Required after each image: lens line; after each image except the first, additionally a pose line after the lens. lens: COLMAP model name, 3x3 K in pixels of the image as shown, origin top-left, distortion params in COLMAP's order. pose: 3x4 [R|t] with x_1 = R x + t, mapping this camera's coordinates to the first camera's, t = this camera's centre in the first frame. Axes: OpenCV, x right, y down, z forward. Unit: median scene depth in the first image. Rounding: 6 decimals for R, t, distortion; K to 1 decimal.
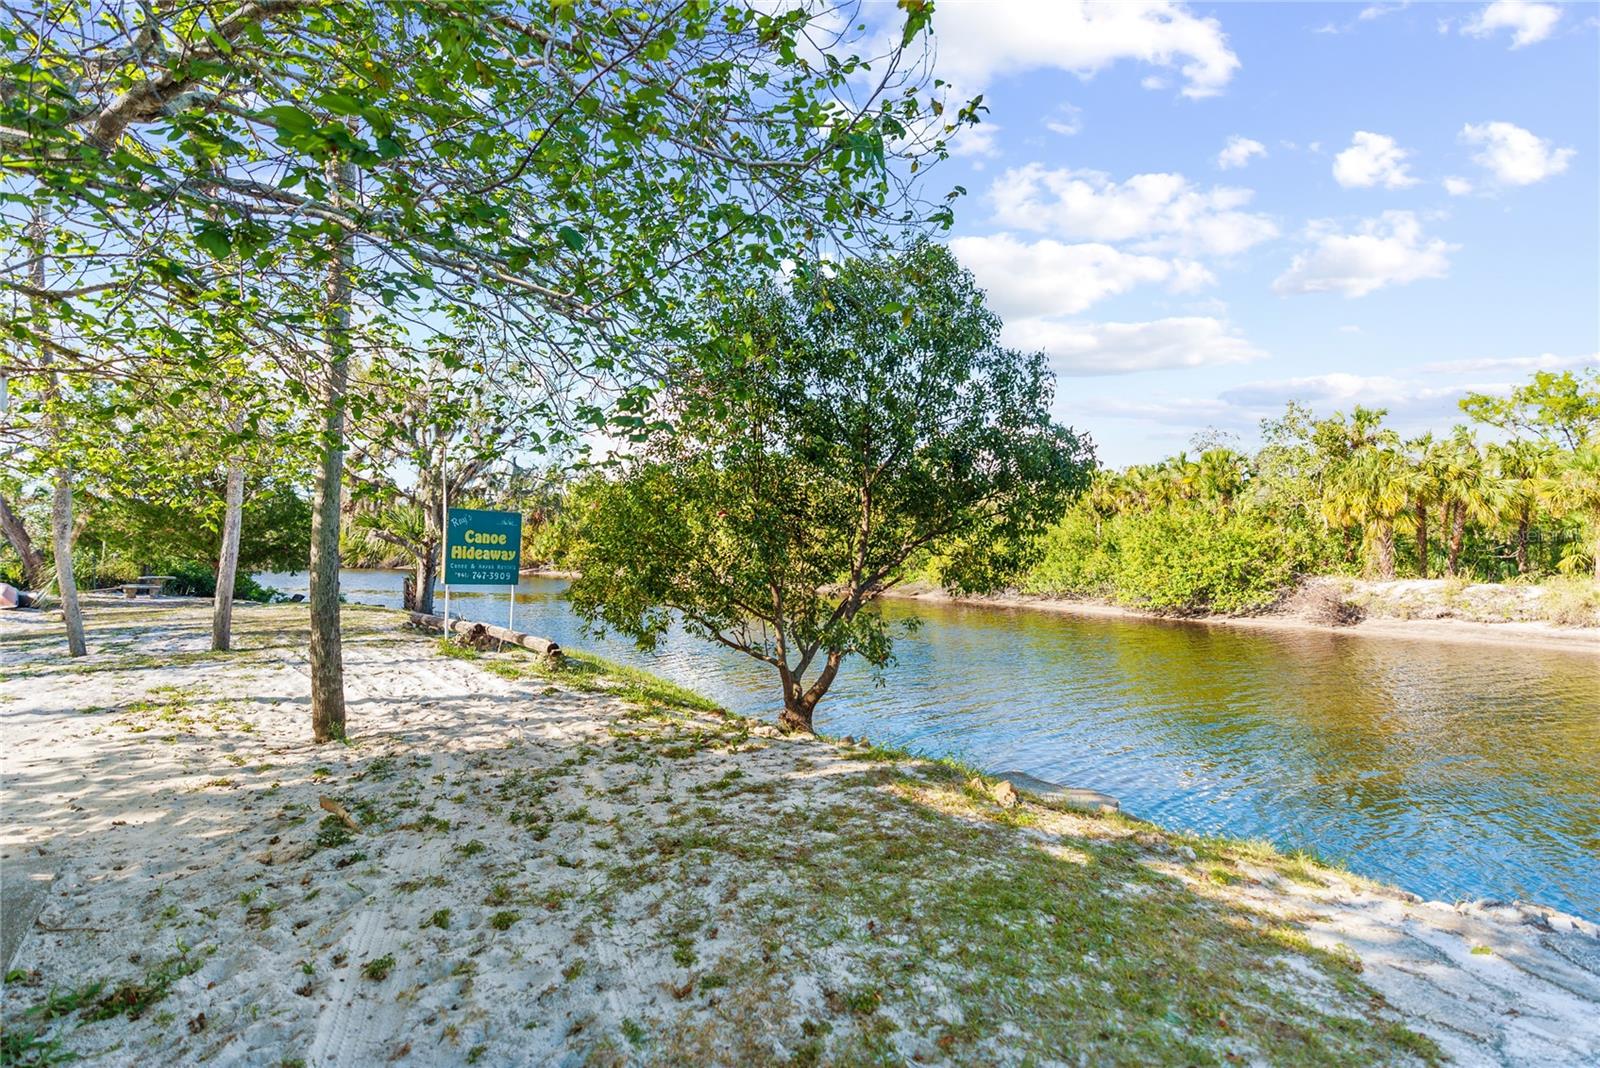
lens RADIAL K [[709.6, 0, 796.2], [0, 709.6, 514.6], [0, 0, 1]] dist [-0.003417, 0.000870]
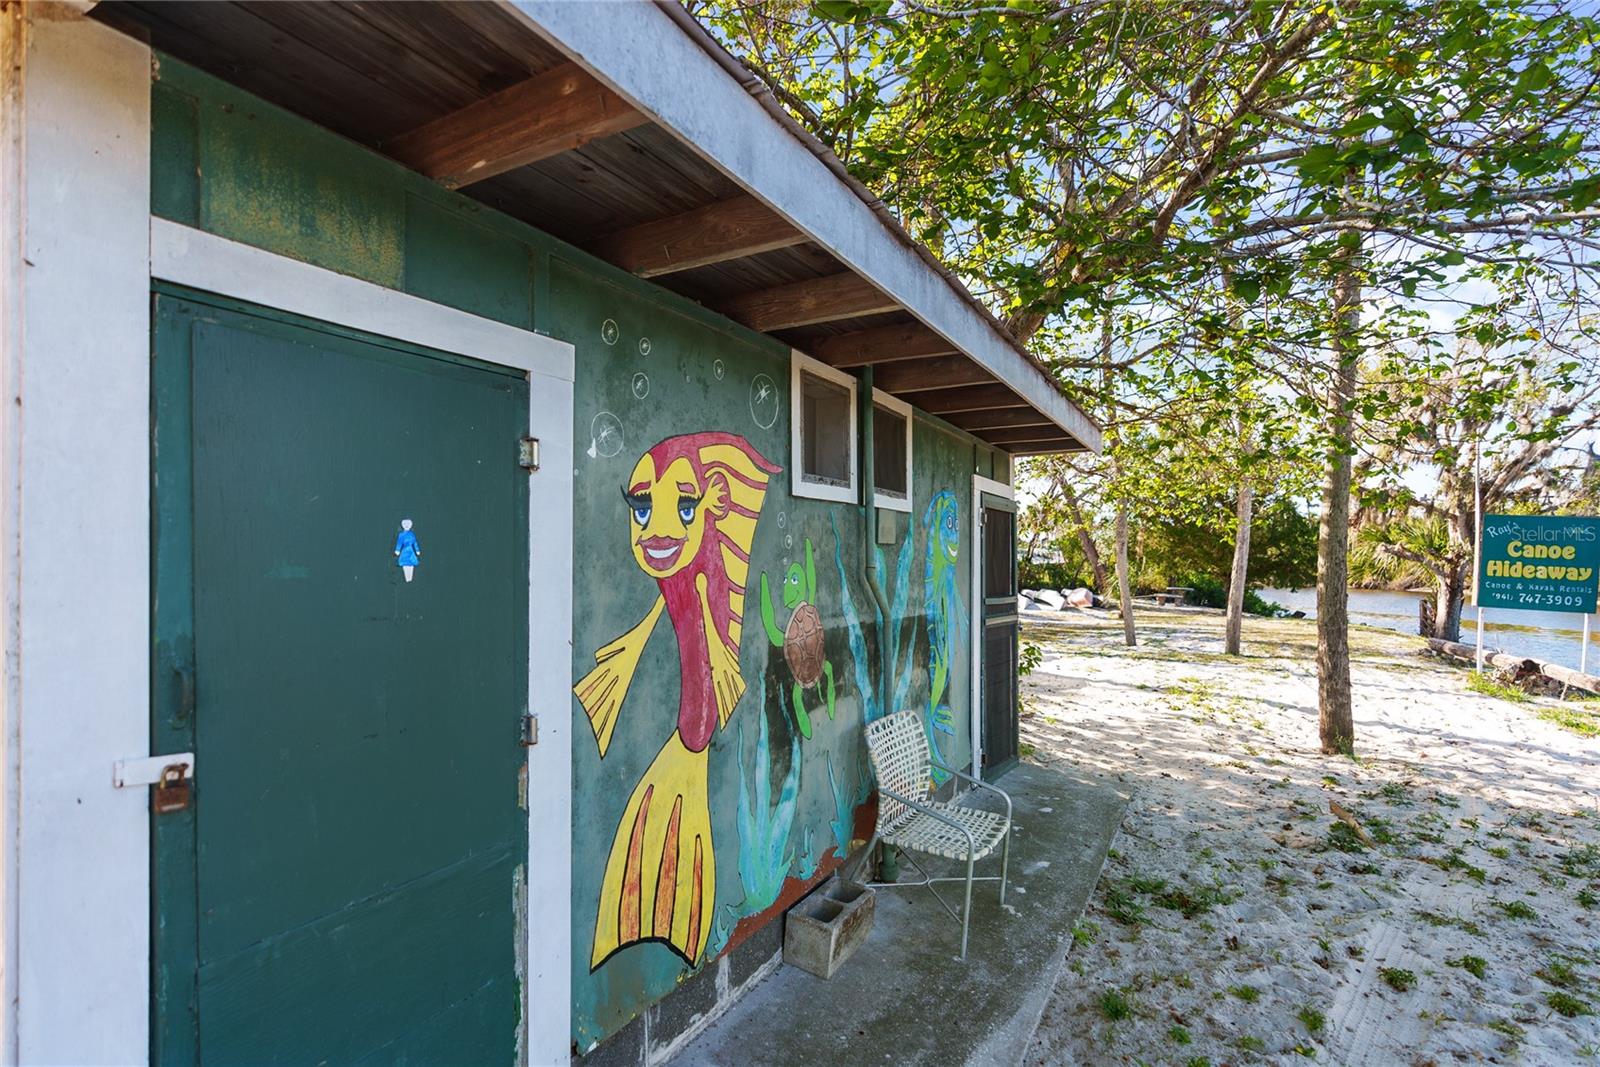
lens RADIAL K [[770.1, 0, 797.1], [0, 770.1, 567.7], [0, 0, 1]] dist [0.003720, 0.001506]
pose [[0.380898, 0.013543, -0.924518, 0.045909], [0.019561, 0.999551, 0.022701, 0.019212], [0.924410, -0.026731, 0.380462, -0.096831]]
